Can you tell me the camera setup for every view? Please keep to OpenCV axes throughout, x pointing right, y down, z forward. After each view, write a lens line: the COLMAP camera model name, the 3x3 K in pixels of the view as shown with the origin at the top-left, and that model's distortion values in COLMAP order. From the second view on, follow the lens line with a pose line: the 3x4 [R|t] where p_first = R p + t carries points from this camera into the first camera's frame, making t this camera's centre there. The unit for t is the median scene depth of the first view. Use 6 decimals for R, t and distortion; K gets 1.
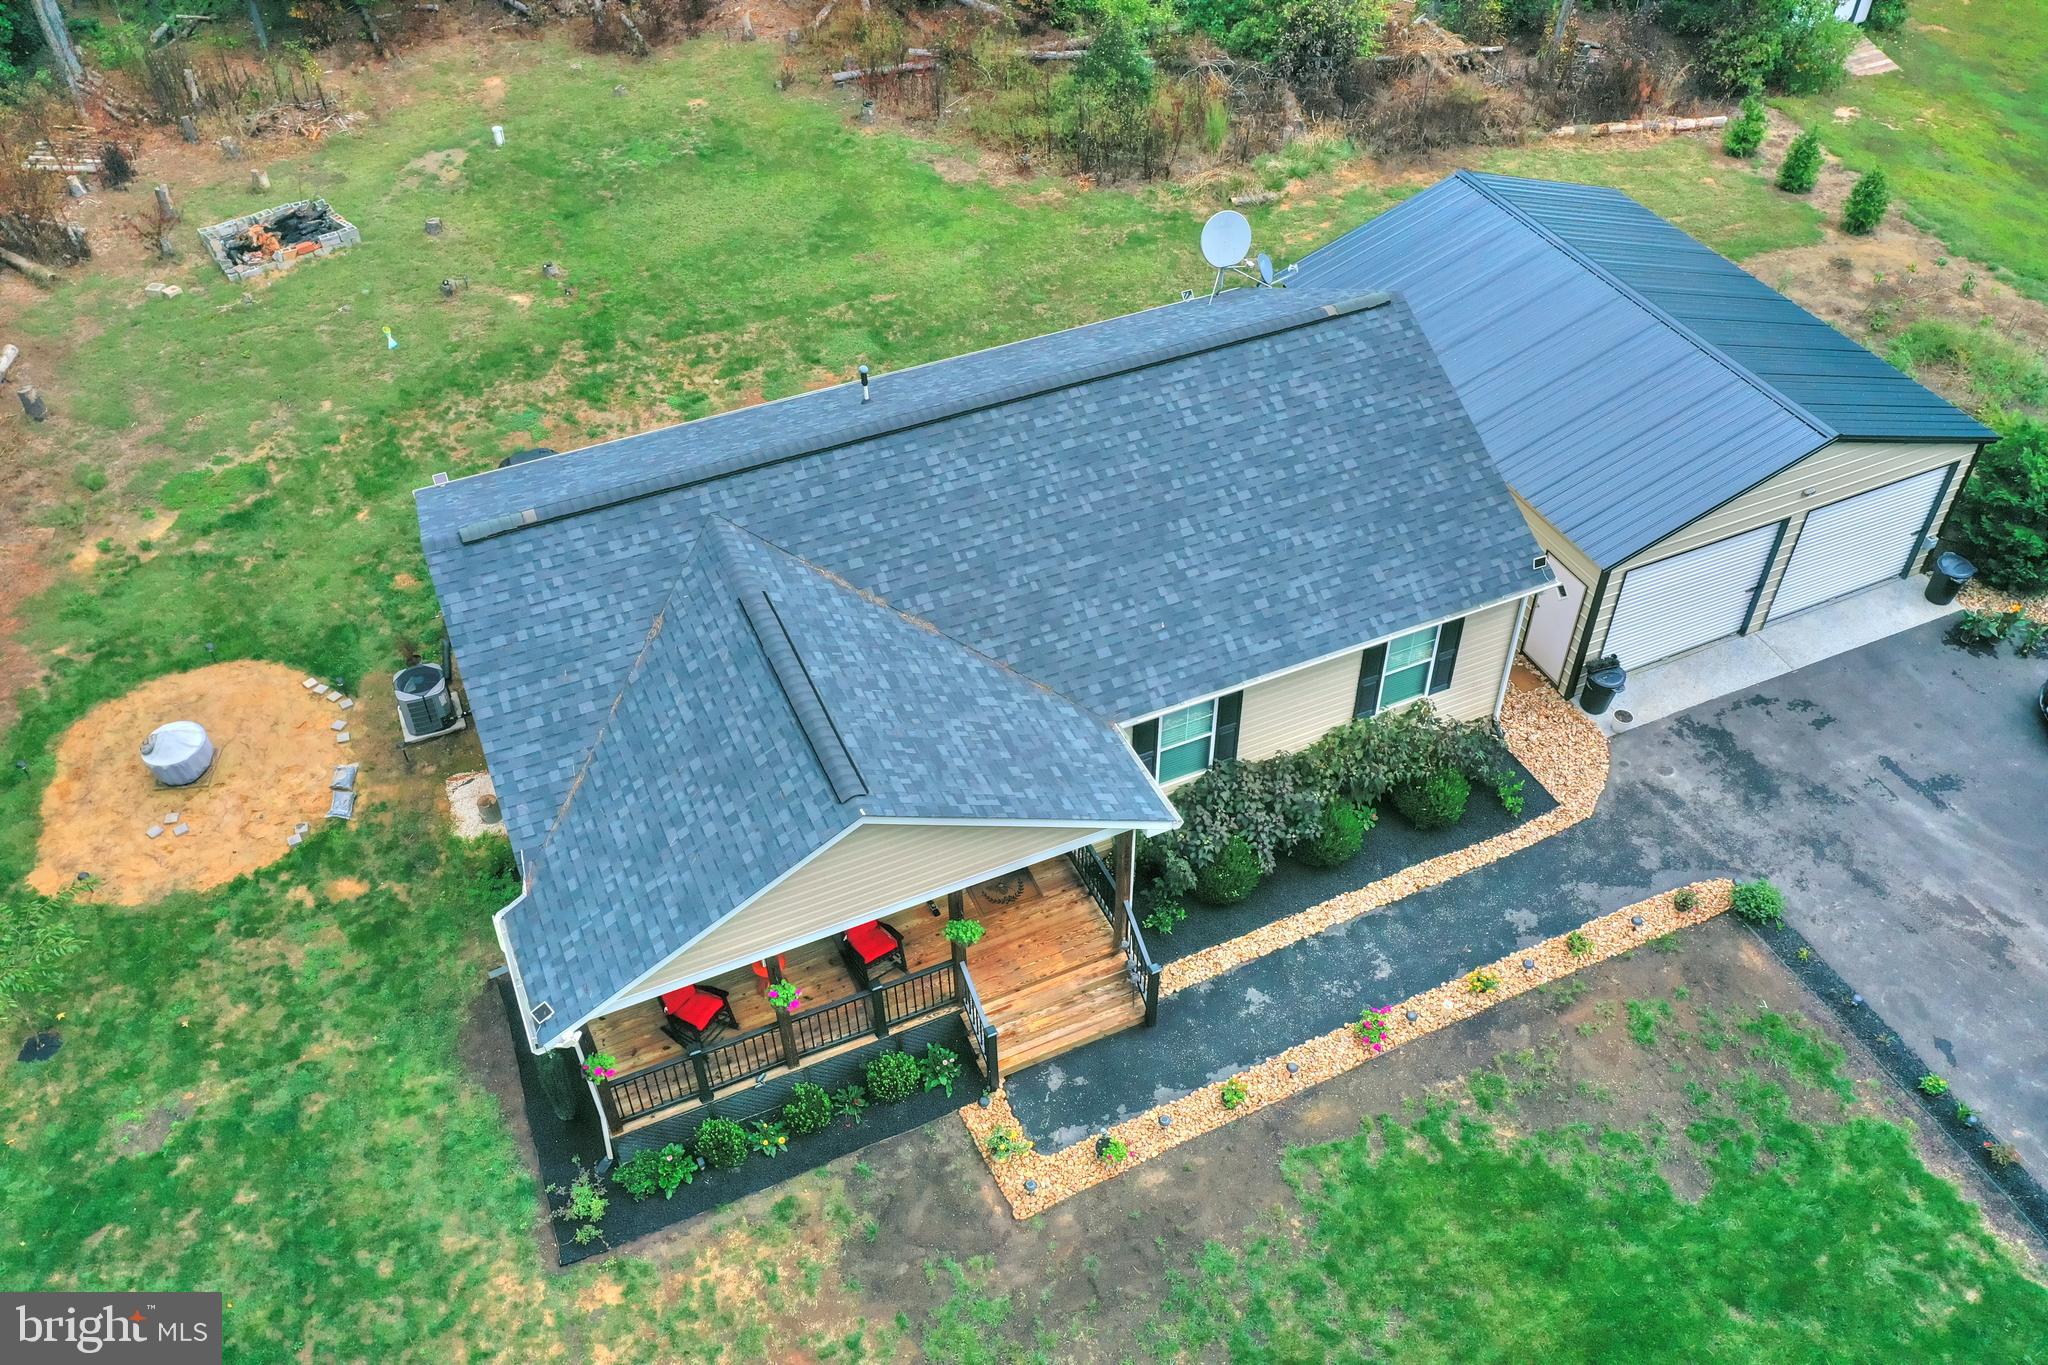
lens RADIAL K [[1618.8, 0, 1031.2], [0, 1618.8, 687.9], [0, 0, 1]] dist [0.010368, -0.004665]
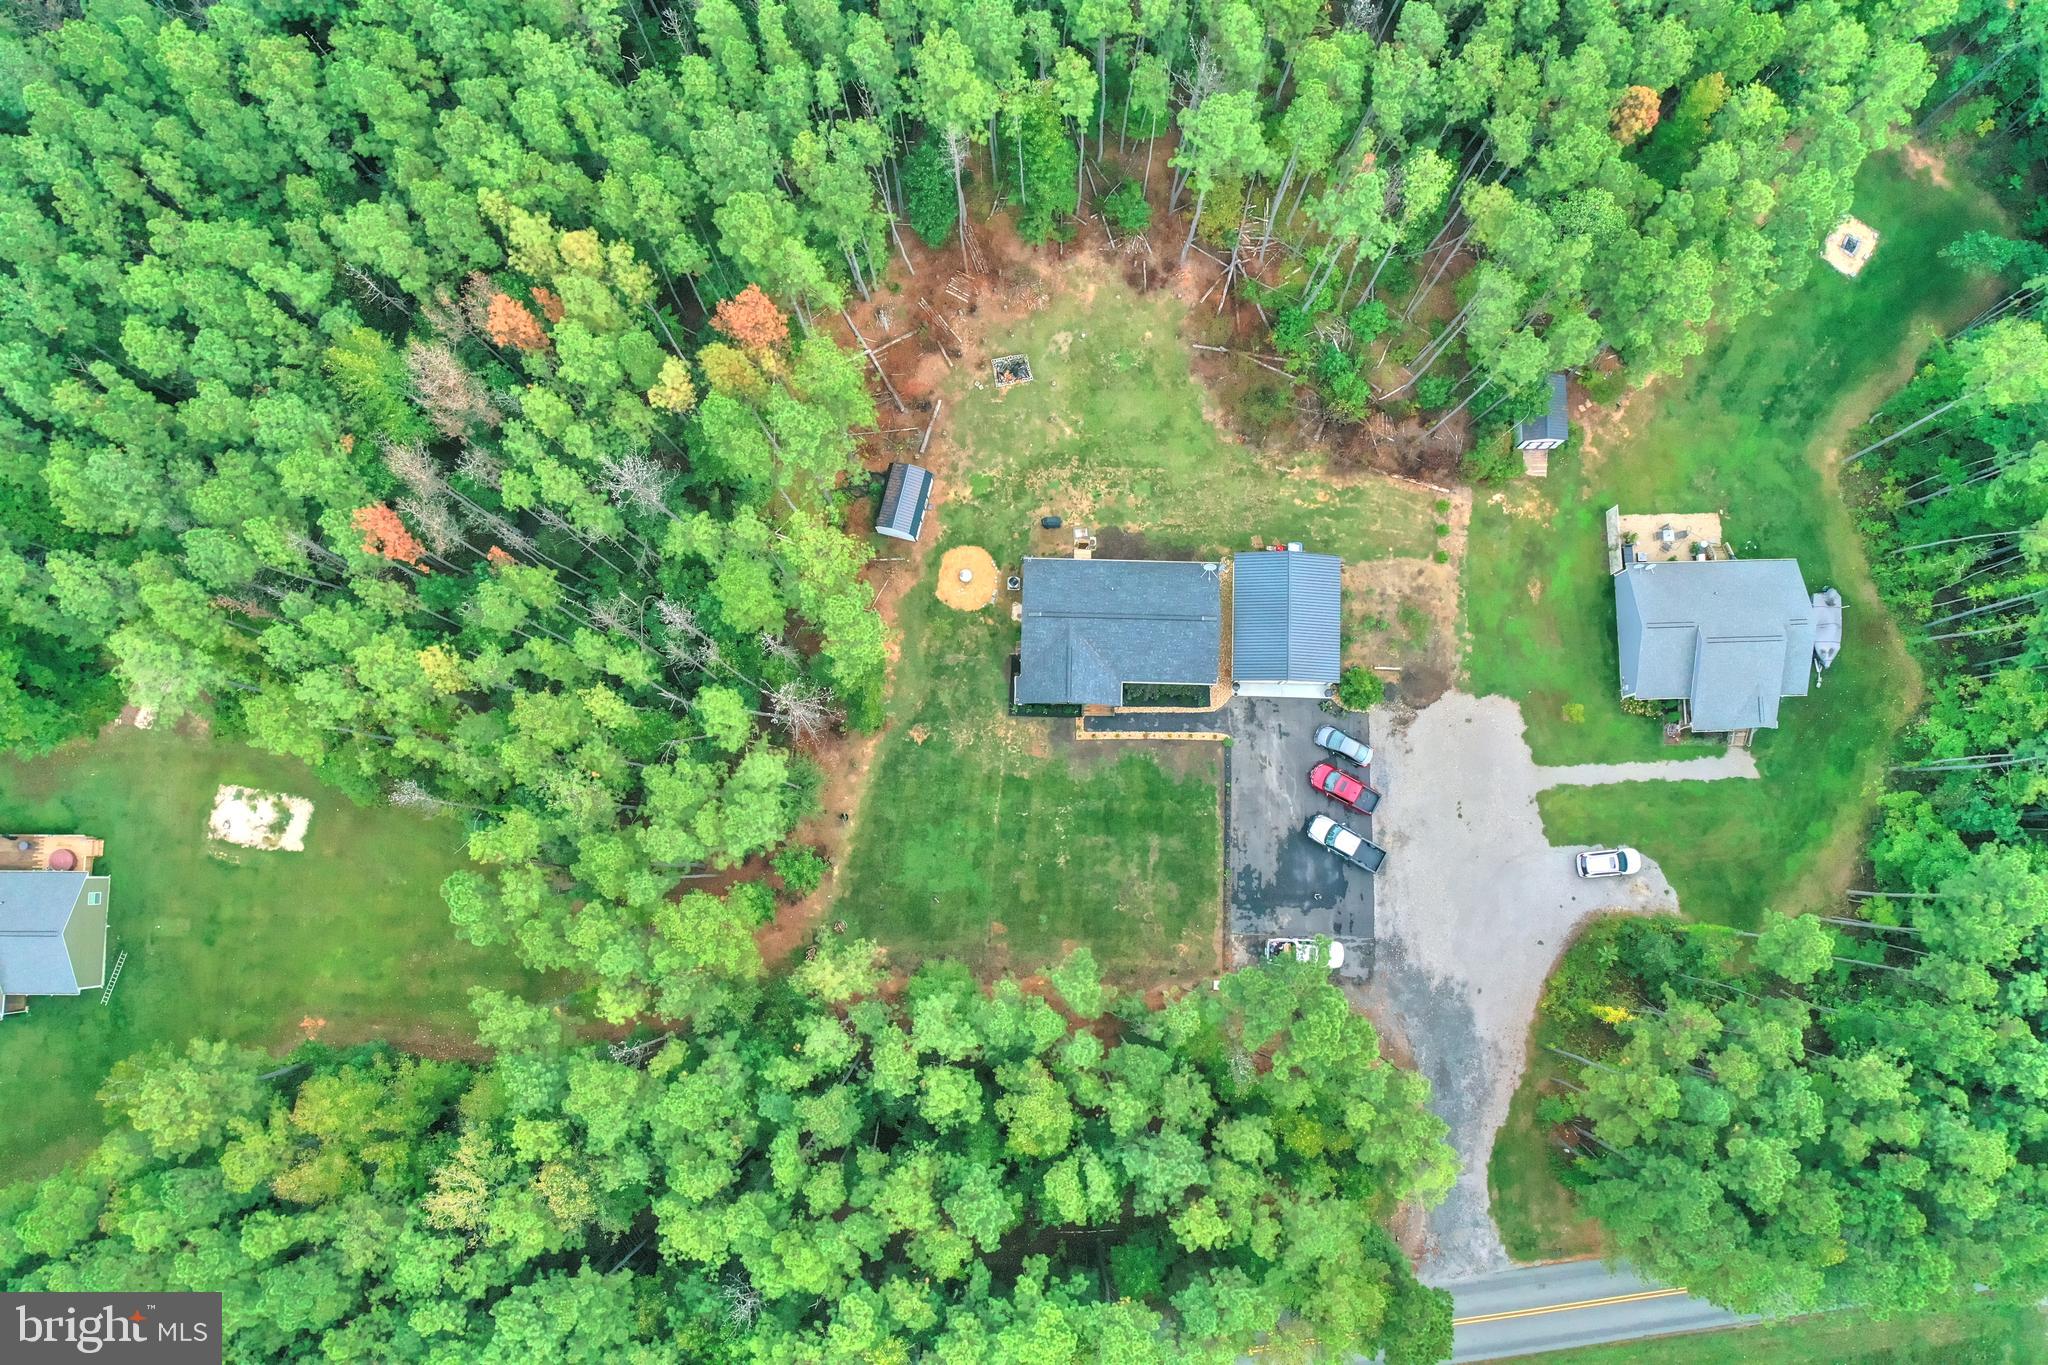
lens RADIAL K [[1618.8, 0, 1022.4], [0, 1618.8, 682.4], [0, 0, 1]] dist [0.010368, -0.004665]
pose [[0.901316, 0.429190, -0.058525, 0.054450], [-0.286316, 0.691686, 0.663018, -2.795278], [0.325042, -0.580833, 0.746312, -2.577486]]
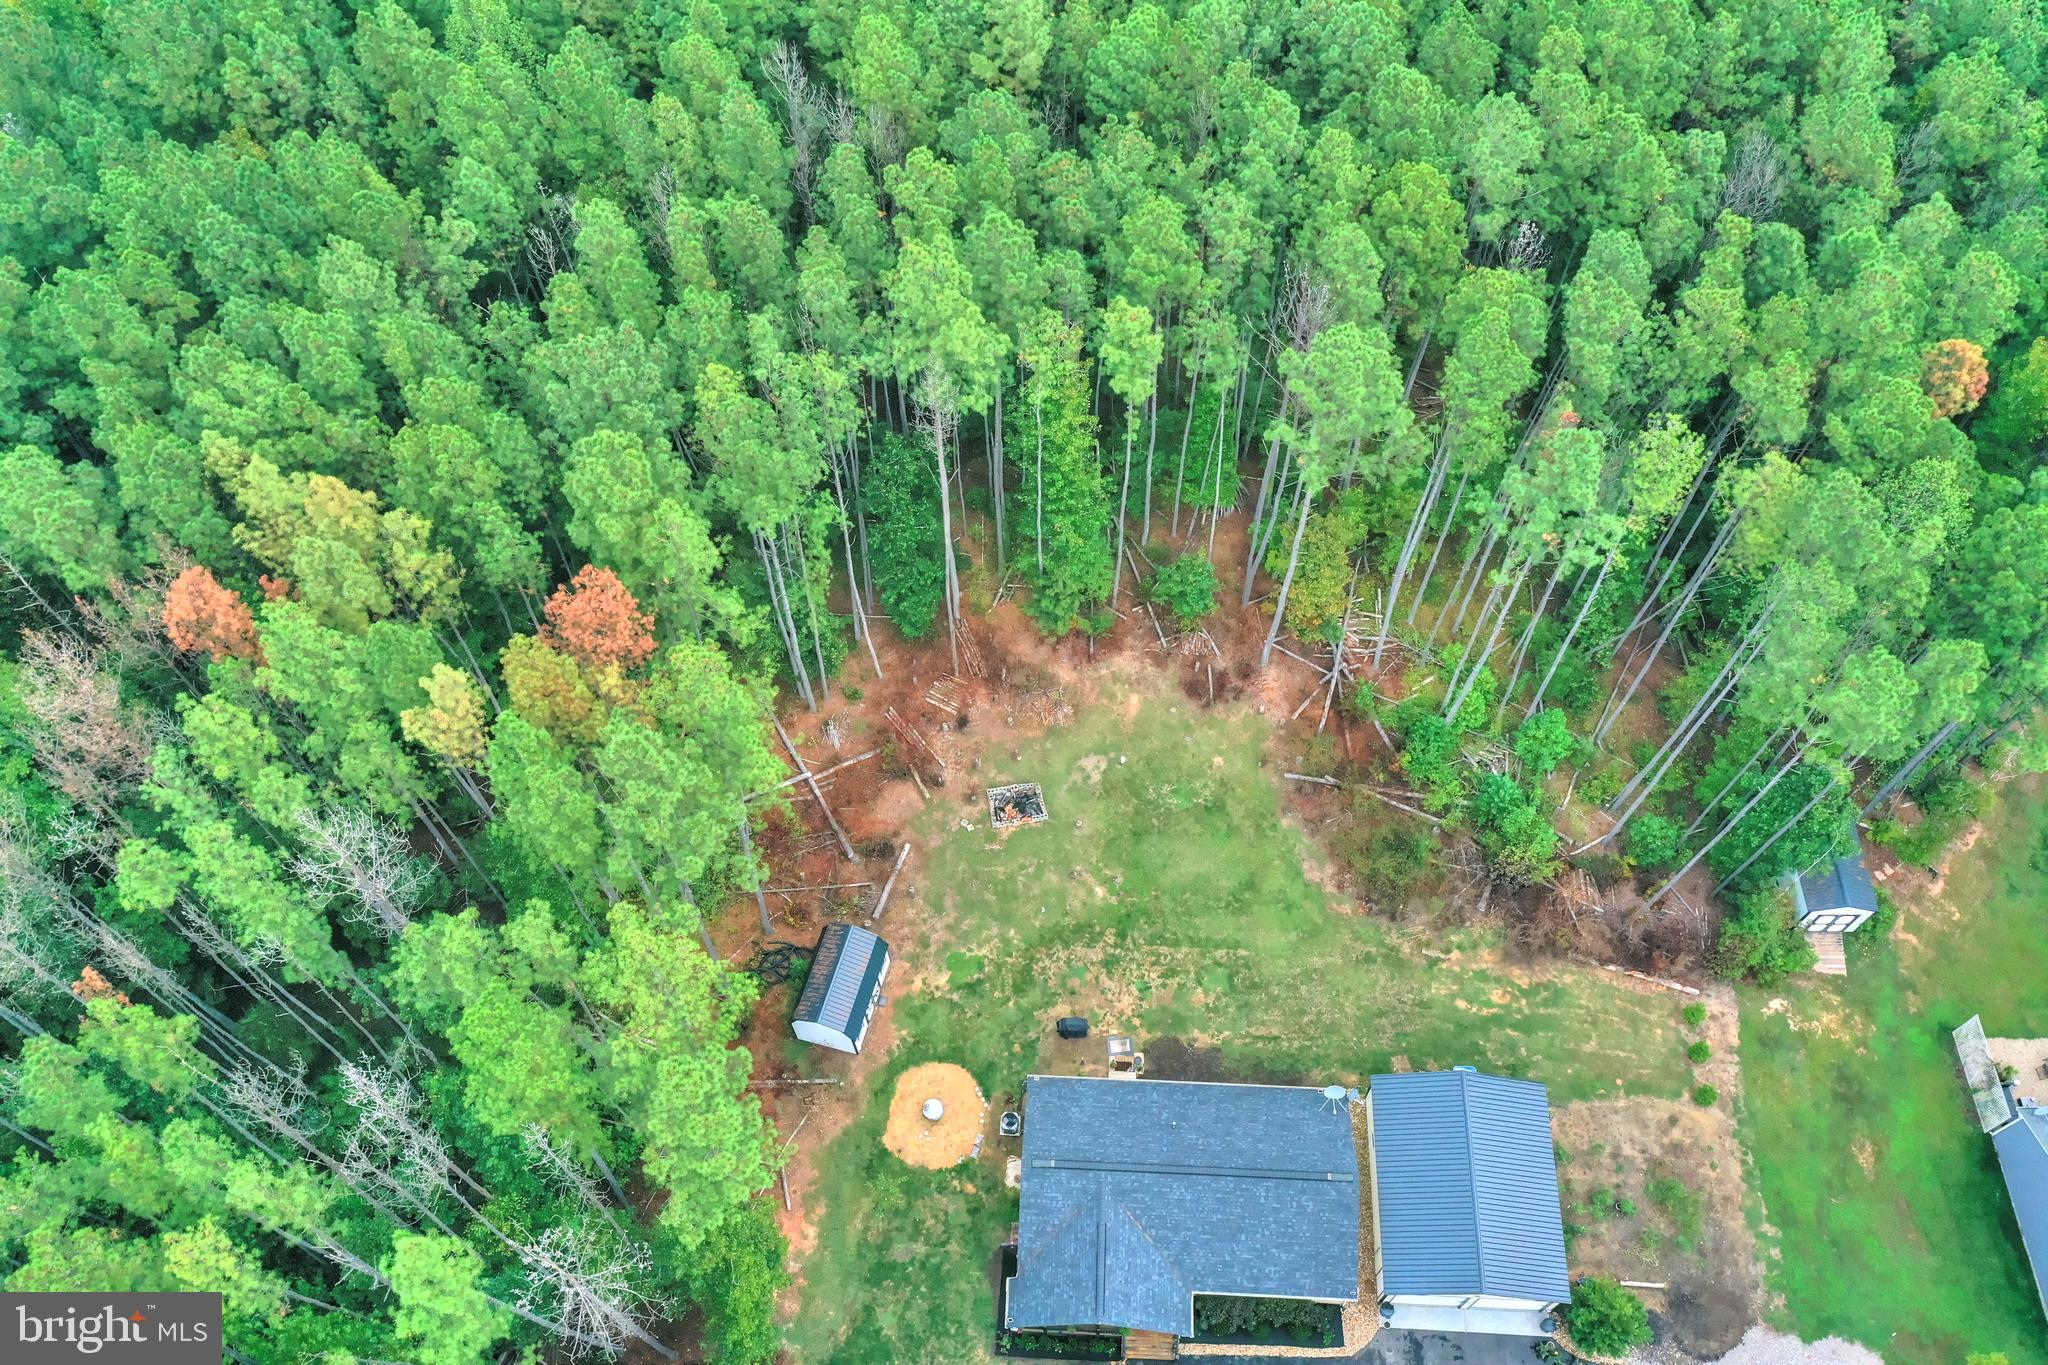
lens RADIAL K [[1618.8, 0, 1034.8], [0, 1618.8, 694.5], [0, 0, 1]] dist [0.010368, -0.004665]
pose [[0.892136, 0.384164, -0.237723, 0.063822], [-0.304922, 0.900309, 0.310589, -1.522858], [0.333341, -0.204601, 0.920338, -1.443990]]
